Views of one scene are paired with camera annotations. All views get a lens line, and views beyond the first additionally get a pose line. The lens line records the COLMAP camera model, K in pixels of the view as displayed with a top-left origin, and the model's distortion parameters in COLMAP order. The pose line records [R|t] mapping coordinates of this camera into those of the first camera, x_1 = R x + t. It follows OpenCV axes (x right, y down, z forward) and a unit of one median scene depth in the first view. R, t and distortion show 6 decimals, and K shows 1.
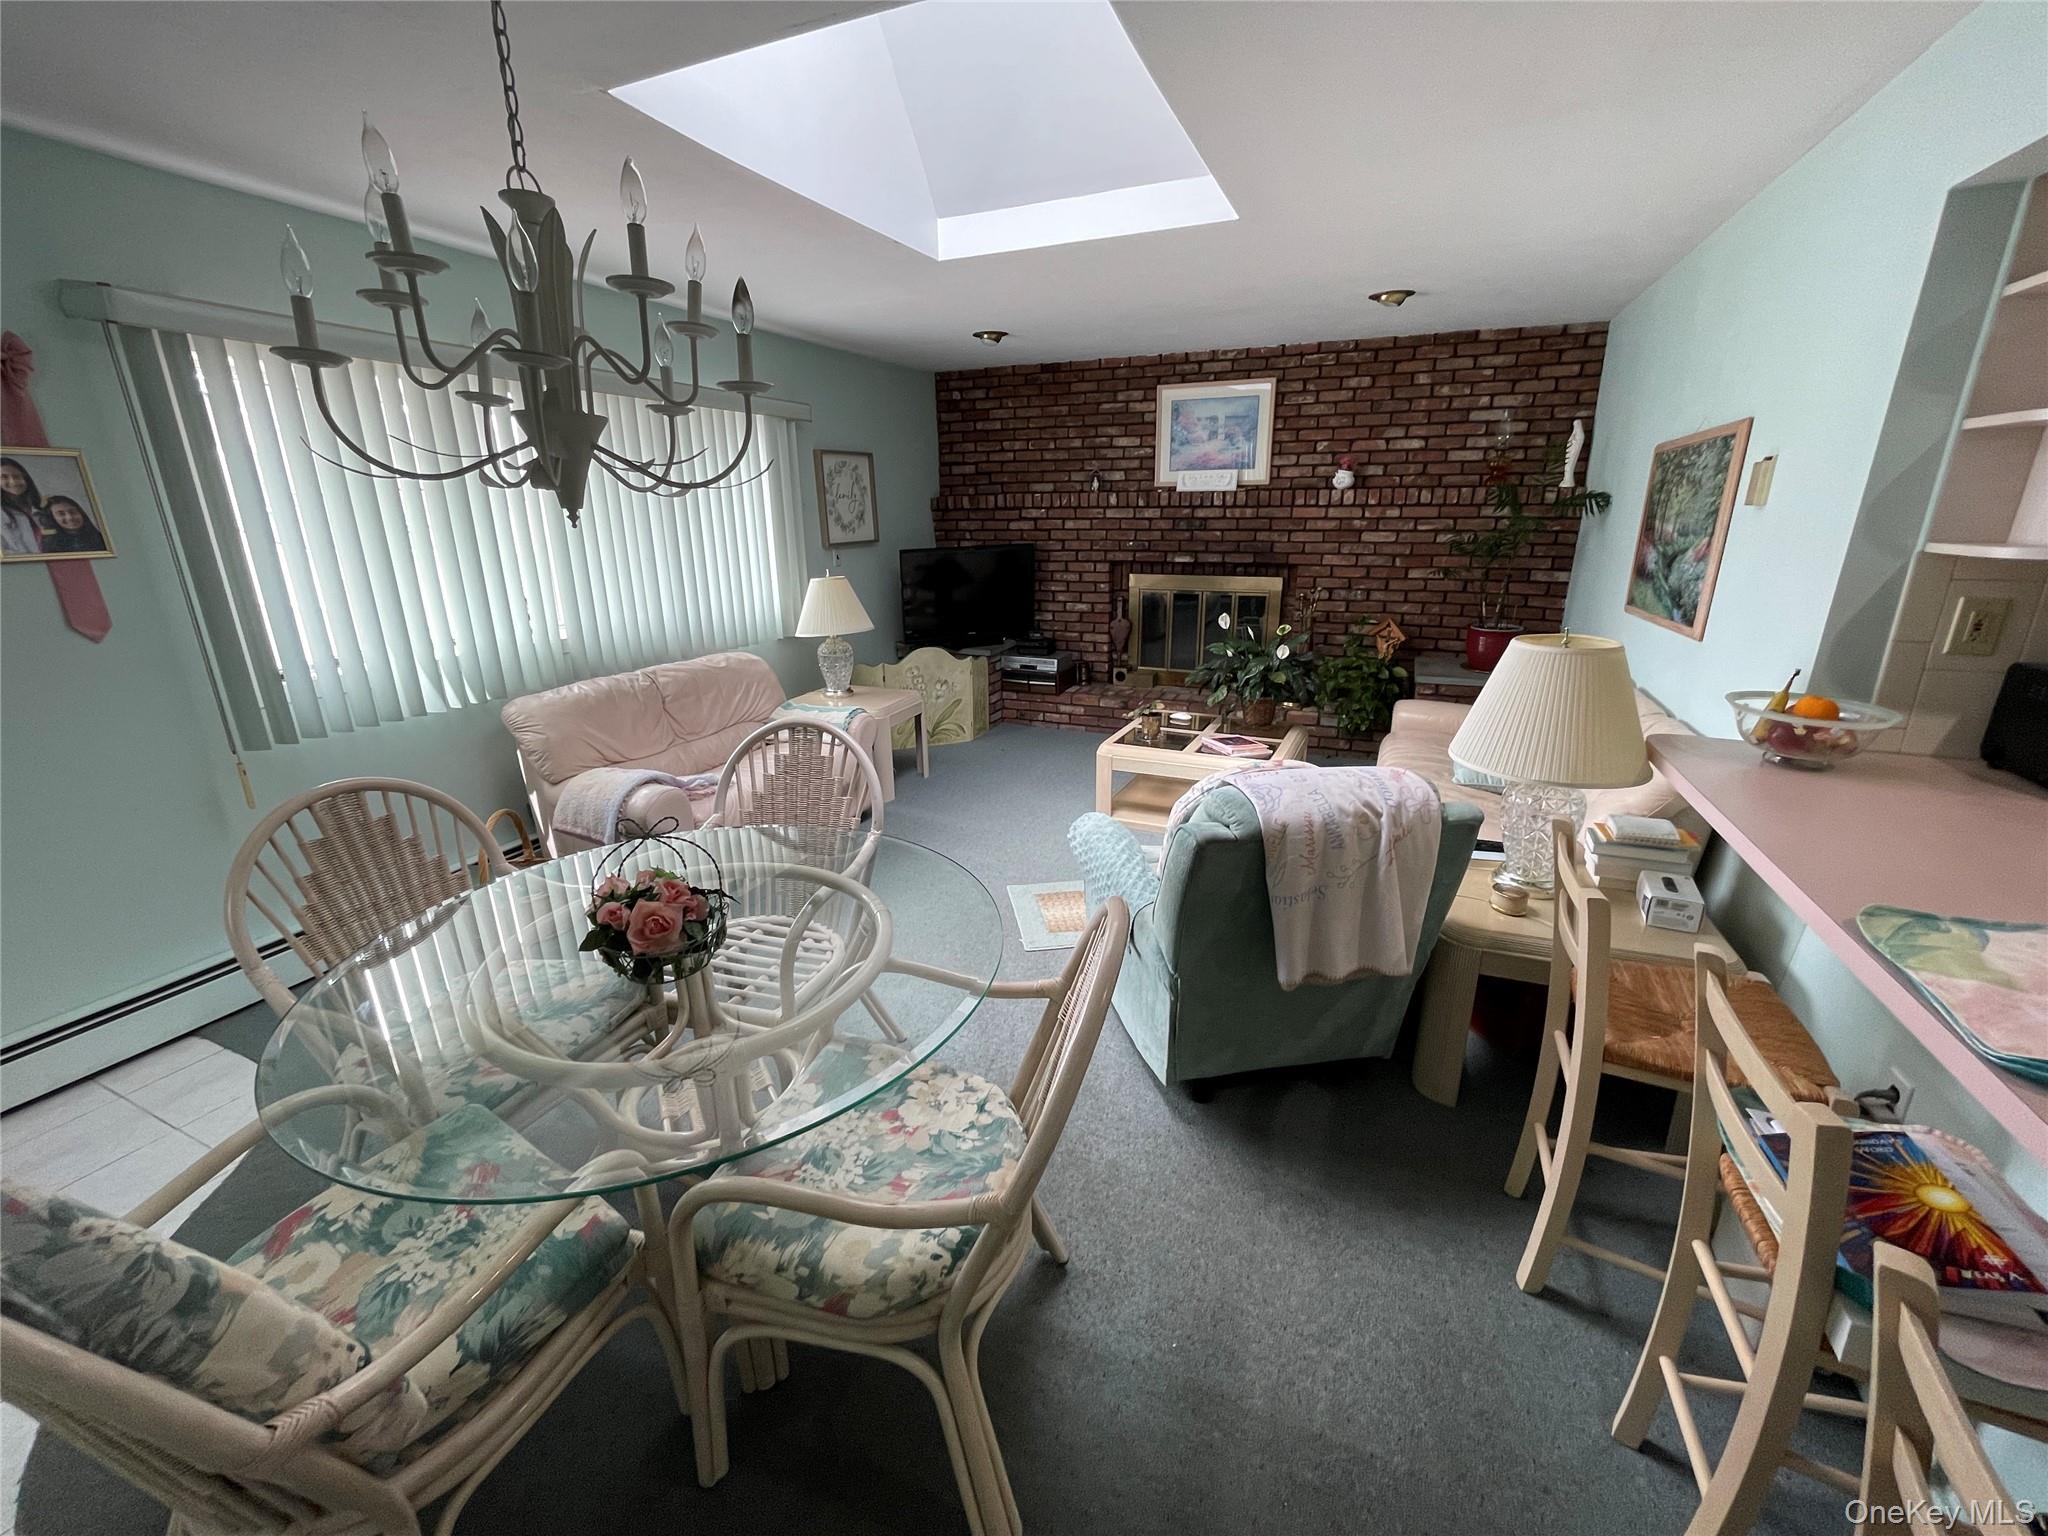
lens RADIAL K [[826.8, 0, 1024.7], [0, 826.8, 767.1], [0, 0, 1]] dist [-0.002913, -0.000205]
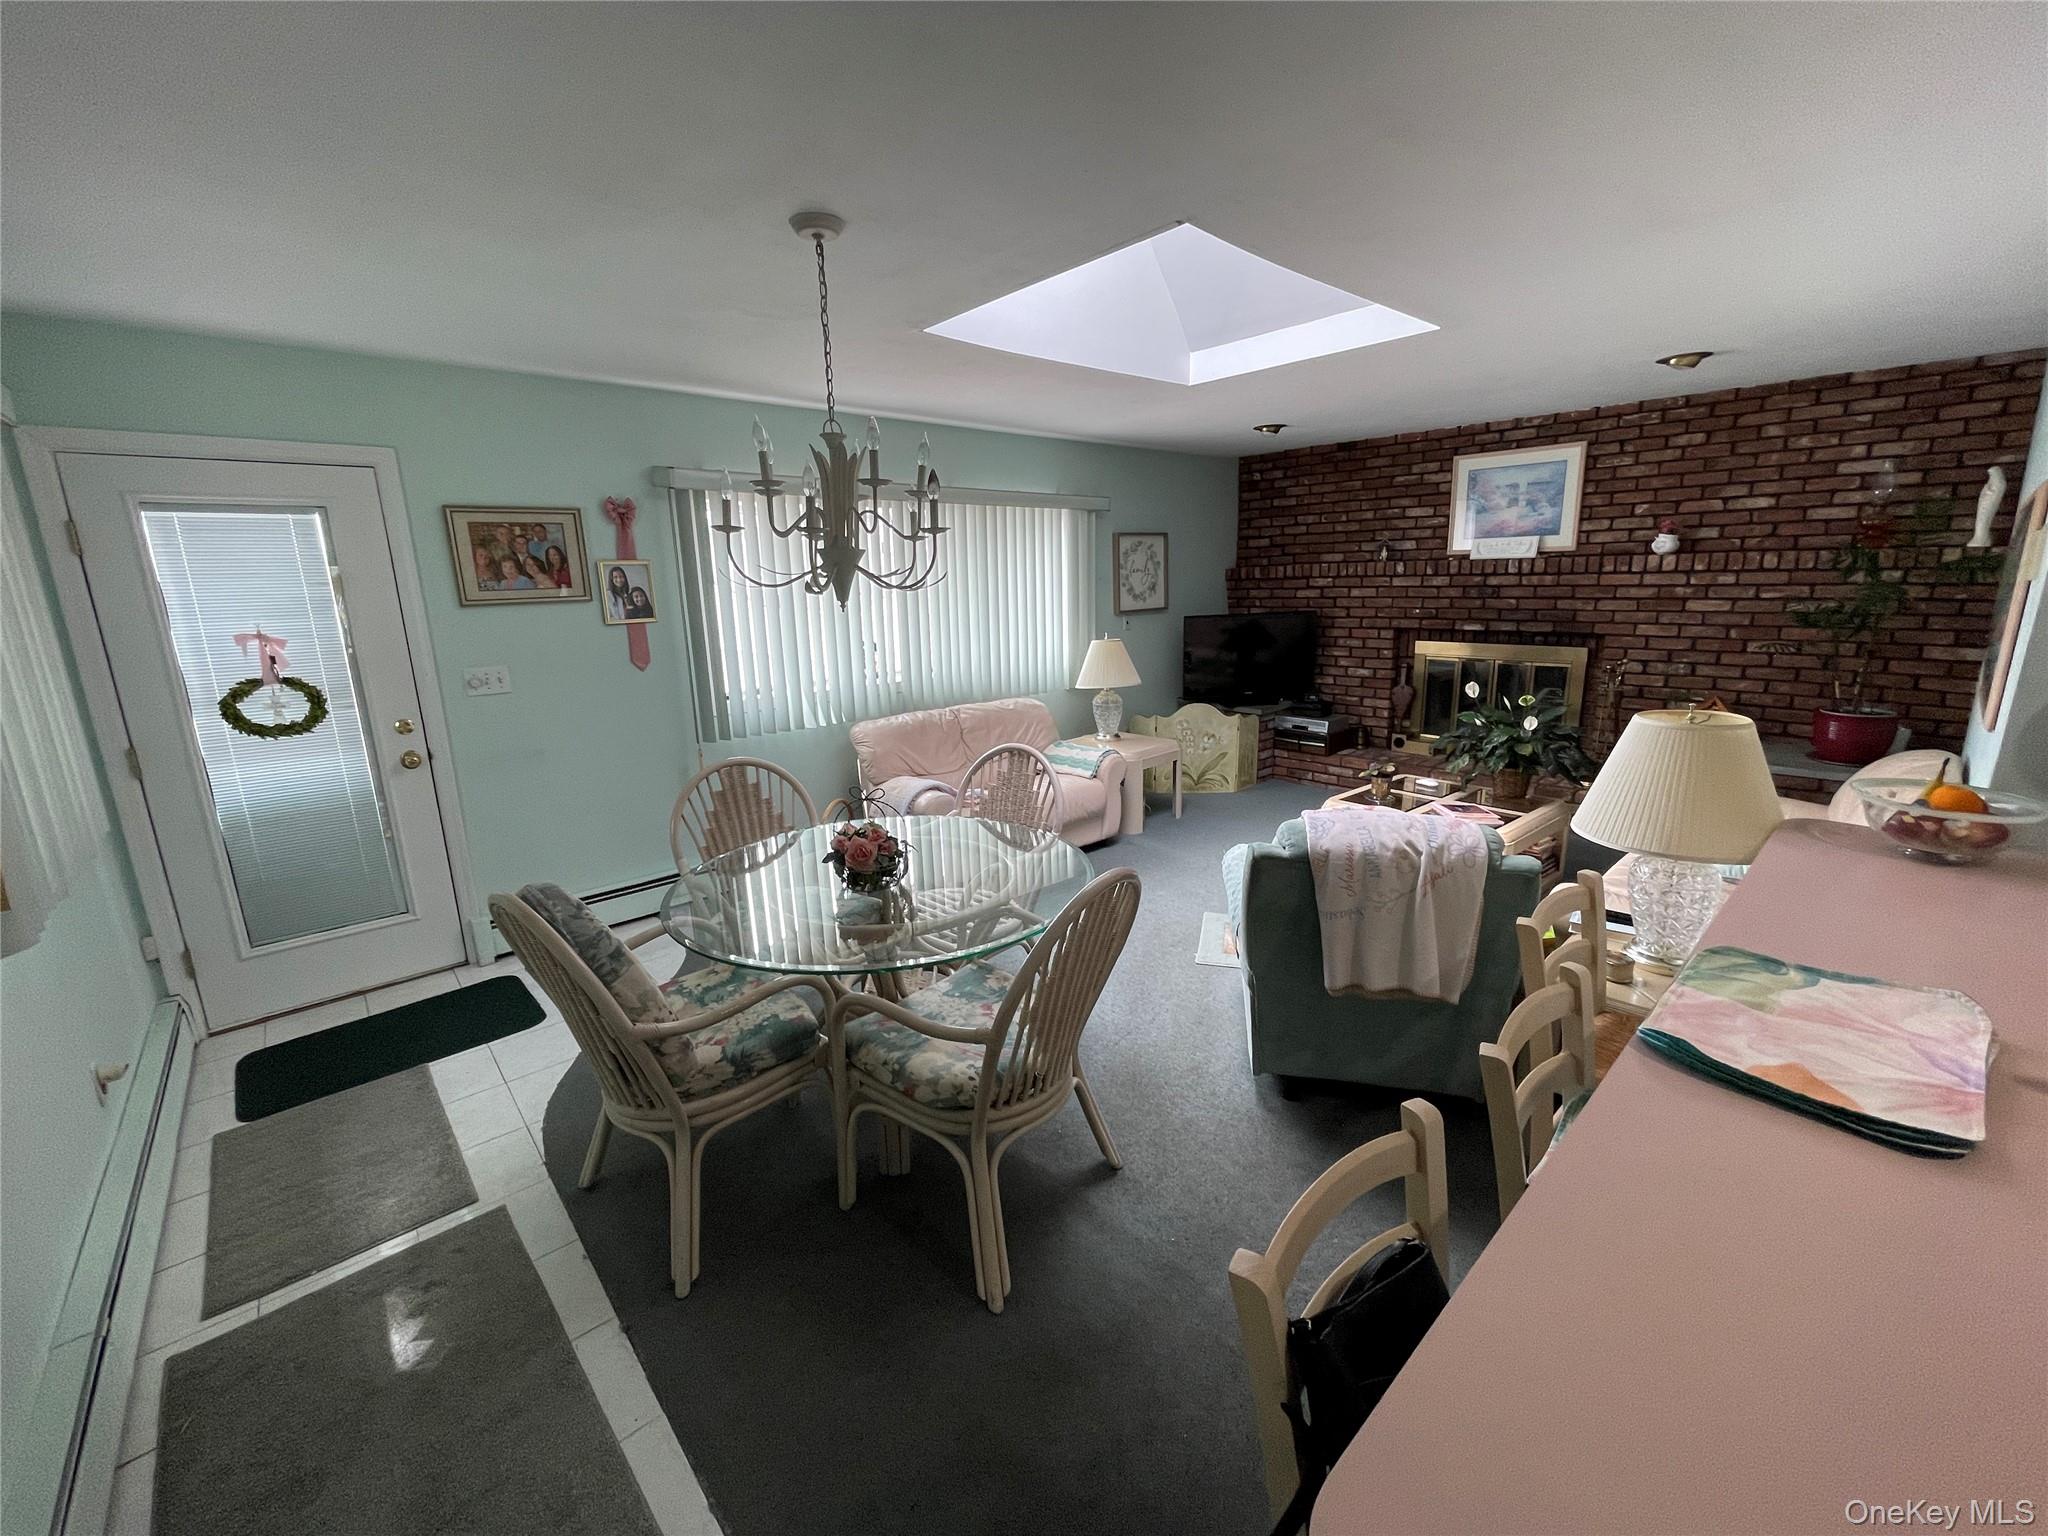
lens RADIAL K [[826.8, 0, 1022.2], [0, 826.8, 768.0], [0, 0, 1]] dist [-0.002913, -0.000205]
pose [[0.909201, 0.080437, -0.408514, 0.213913], [-0.108551, 0.993023, -0.046066, 0.029323], [0.401958, 0.086228, 0.911589, -0.159645]]
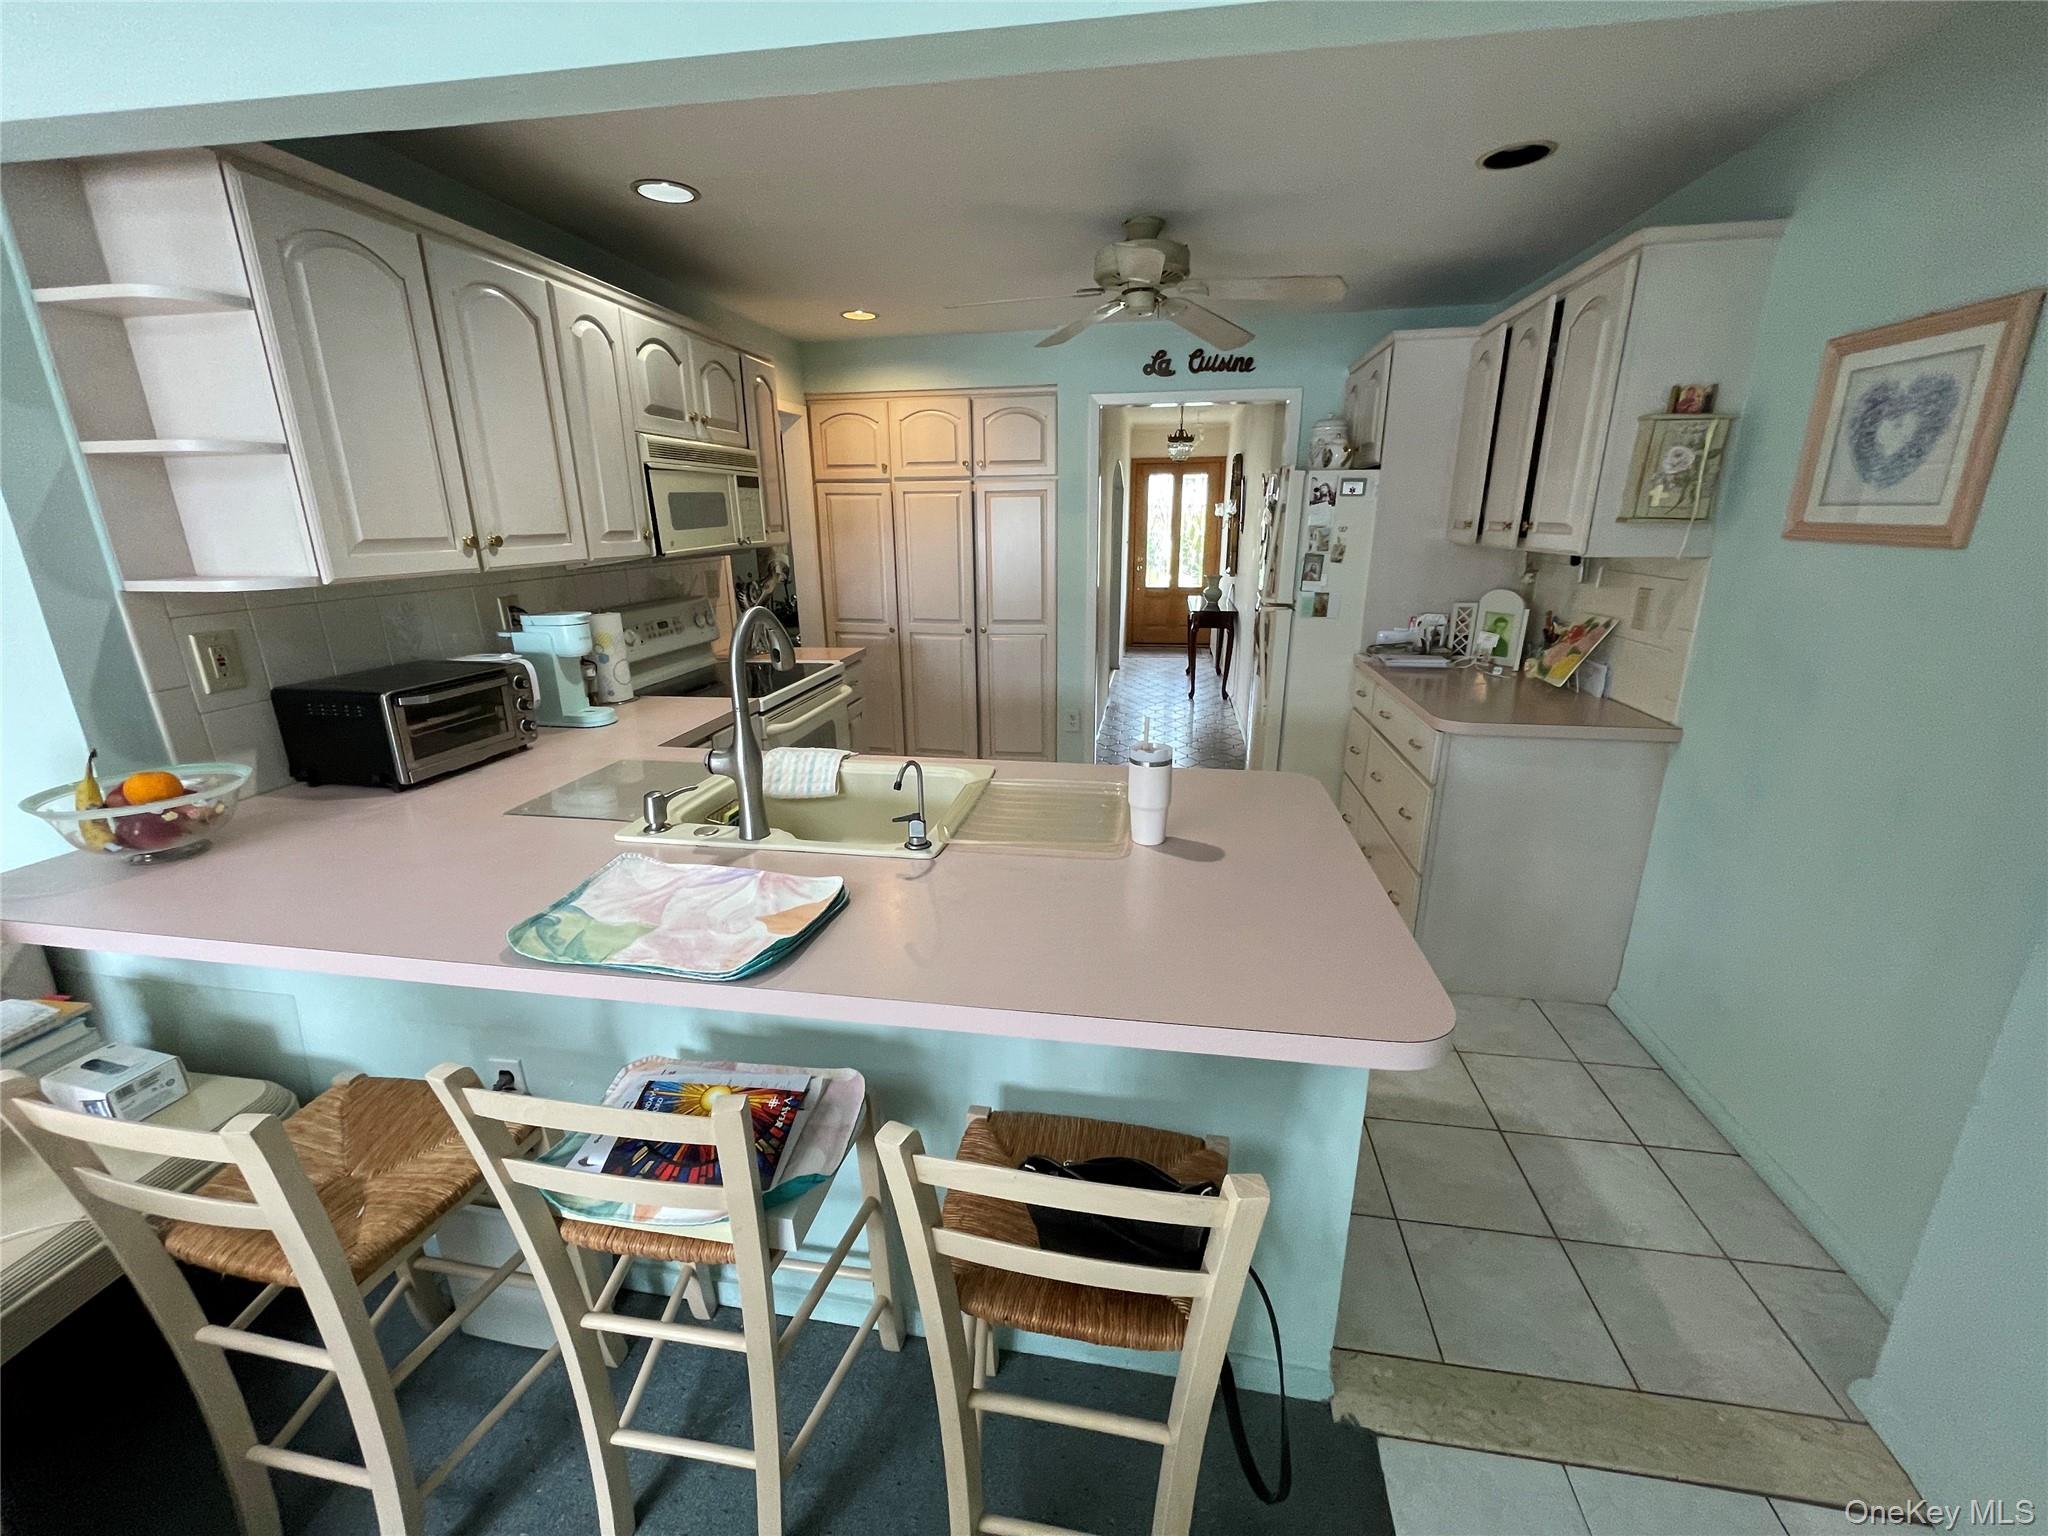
lens RADIAL K [[826.8, 0, 1024.1], [0, 826.8, 760.8], [0, 0, 1]] dist [-0.002913, -0.000205]
pose [[-0.241404, -0.266593, 0.933087, -0.004363], [0.298823, 0.894382, 0.332845, -0.061031], [-0.923271, 0.359178, -0.136243, 0.171870]]
